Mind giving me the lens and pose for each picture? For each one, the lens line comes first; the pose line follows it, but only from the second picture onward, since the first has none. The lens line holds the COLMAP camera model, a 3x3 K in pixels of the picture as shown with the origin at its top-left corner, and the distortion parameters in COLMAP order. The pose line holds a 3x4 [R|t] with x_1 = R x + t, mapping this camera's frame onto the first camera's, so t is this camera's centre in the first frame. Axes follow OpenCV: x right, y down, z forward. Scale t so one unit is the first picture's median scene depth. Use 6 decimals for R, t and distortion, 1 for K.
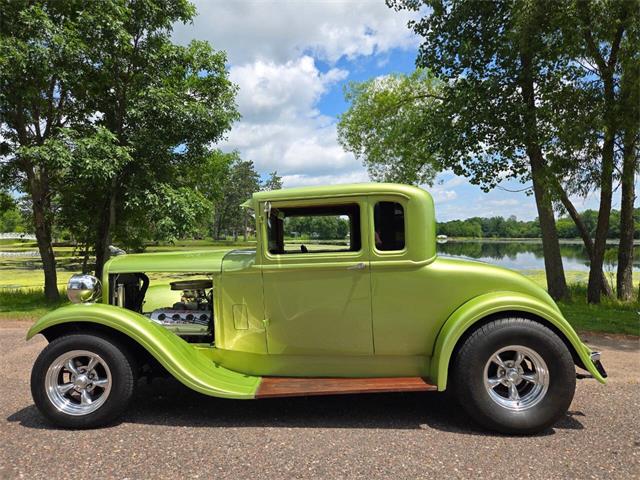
lens RADIAL K [[438.3, 0, 320.0], [0, 438.3, 240.0], [0, 0, 1]] dist [0.079168, -0.067475]
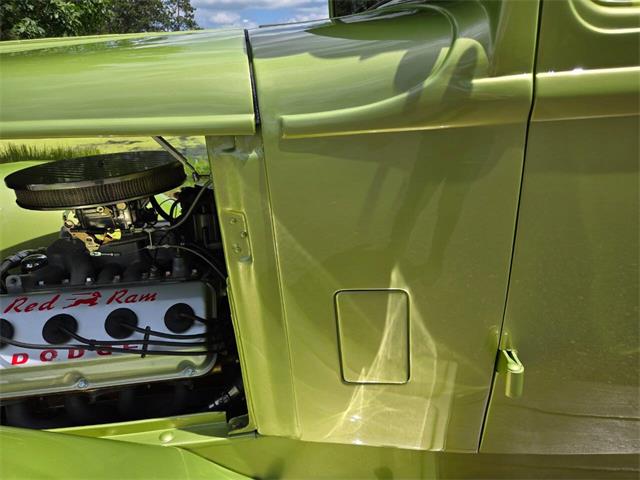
lens RADIAL K [[438.3, 0, 320.0], [0, 438.3, 240.0], [0, 0, 1]] dist [0.079168, -0.067475]
pose [[0.985007, -0.099871, 0.140669, -0.216343], [0.042919, 0.931621, 0.360888, 0.047749], [-0.167092, -0.349440, 0.921939, 0.770390]]
